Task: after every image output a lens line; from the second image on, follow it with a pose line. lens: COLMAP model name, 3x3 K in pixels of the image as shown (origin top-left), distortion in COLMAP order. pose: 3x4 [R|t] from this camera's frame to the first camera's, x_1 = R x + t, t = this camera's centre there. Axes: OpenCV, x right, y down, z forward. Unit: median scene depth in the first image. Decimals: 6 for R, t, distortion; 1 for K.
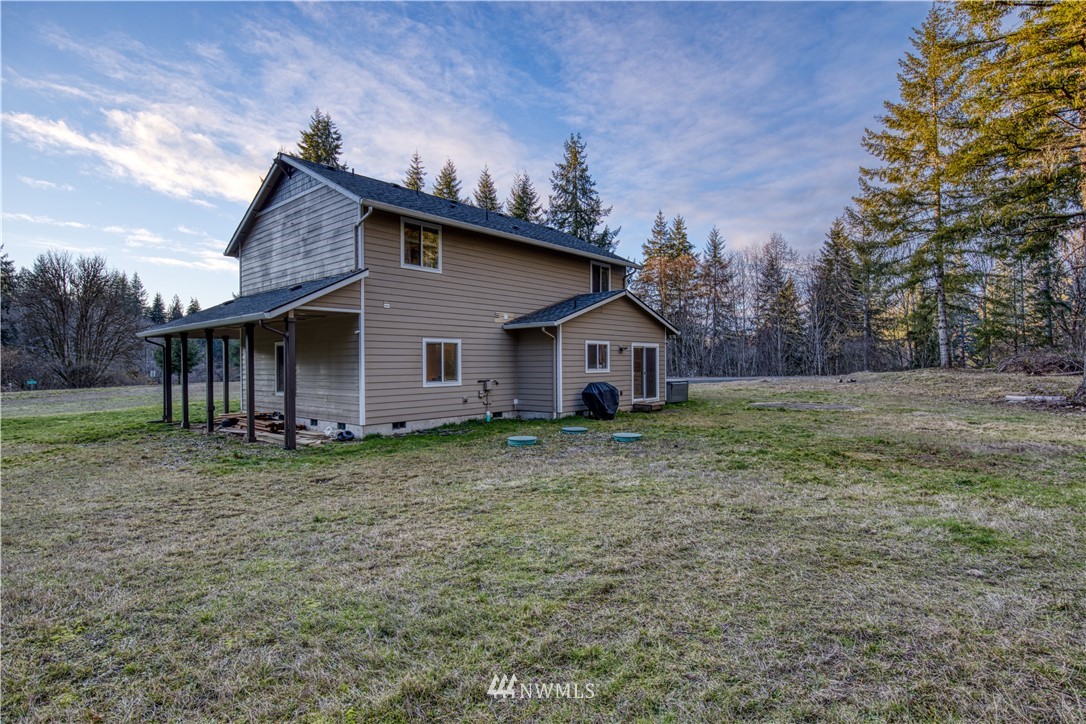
lens RADIAL K [[548.2, 0, 548.6], [0, 548.2, 361.4], [0, 0, 1]] dist [-0.021119, 0.002703]
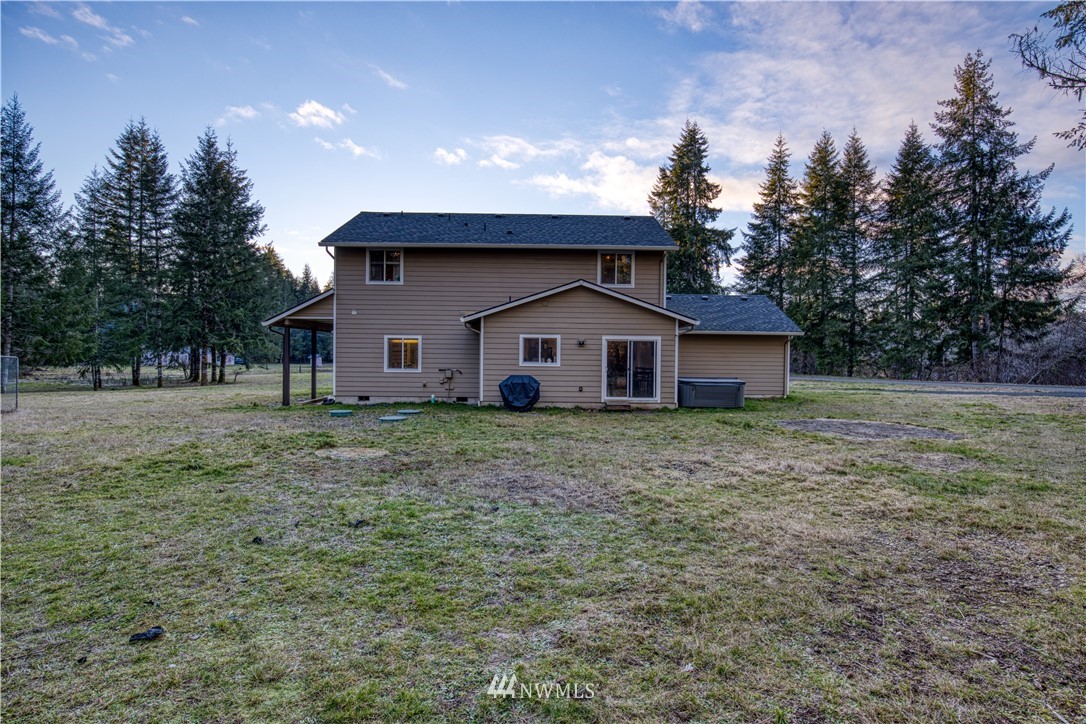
lens RADIAL K [[548.2, 0, 543.4], [0, 548.2, 363.3], [0, 0, 1]] dist [-0.021119, 0.002703]
pose [[0.668750, 0.021975, -0.743162, 0.730173], [-0.014490, 0.999758, 0.016523, -0.001393], [0.743346, -0.000281, 0.668907, 0.283281]]
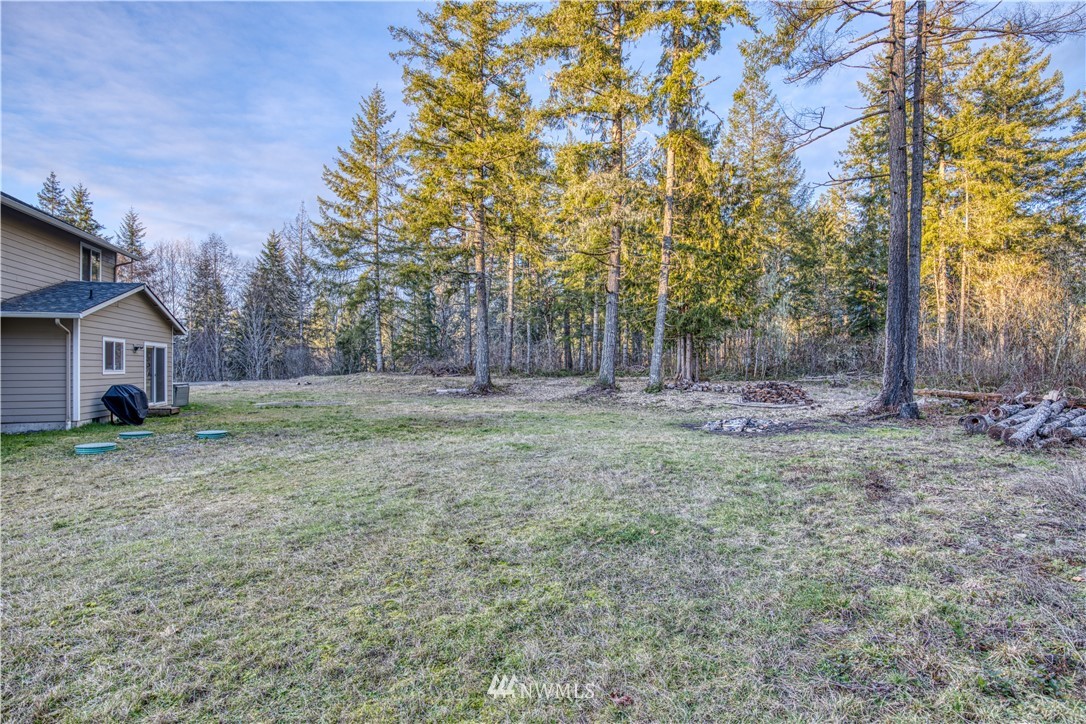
lens RADIAL K [[548.2, 0, 546.9], [0, 548.2, 363.4], [0, 0, 1]] dist [-0.021119, 0.002703]
pose [[0.543752, 0.013077, 0.839144, -0.227824], [-0.006213, 0.999914, -0.011556, 0.007858], [-0.839223, 0.001070, 0.543786, -0.052822]]
